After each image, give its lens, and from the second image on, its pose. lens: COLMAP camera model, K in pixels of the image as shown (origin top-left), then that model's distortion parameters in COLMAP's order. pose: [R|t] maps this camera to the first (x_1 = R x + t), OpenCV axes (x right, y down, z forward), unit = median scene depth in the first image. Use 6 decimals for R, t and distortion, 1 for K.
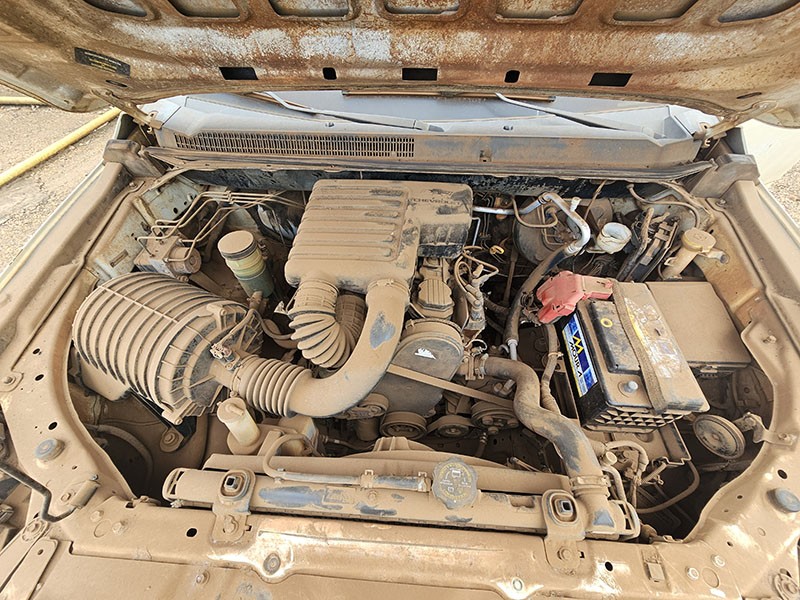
lens RADIAL K [[329.3, 0, 399.6], [0, 329.3, 301.0], [0, 0, 1]] dist [-0.002228, 0.000979]
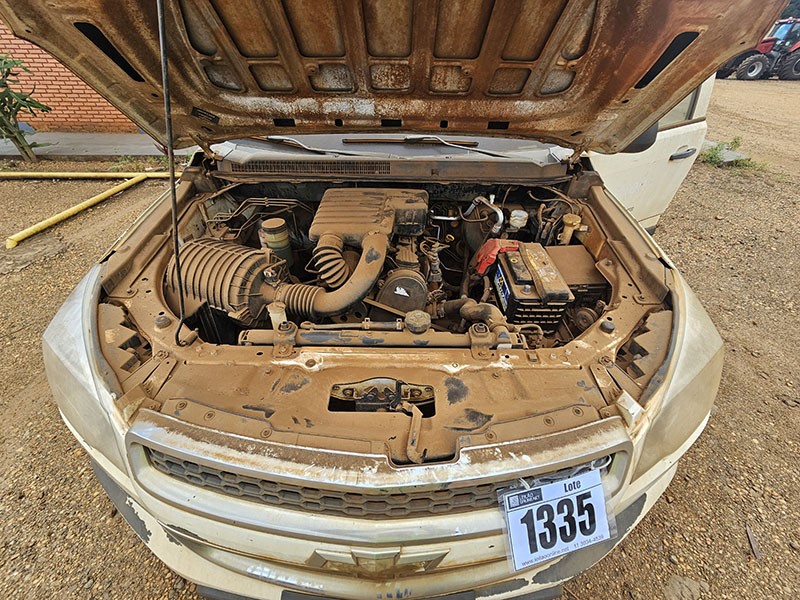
lens RADIAL K [[329.3, 0, 399.9], [0, 329.3, 298.7], [0, 0, 1]] dist [-0.002228, 0.000979]
pose [[0.998198, -0.025280, 0.054413, -0.010932], [0.036082, 0.977509, -0.207784, 0.573408], [-0.047936, 0.209373, 0.976660, -0.498236]]
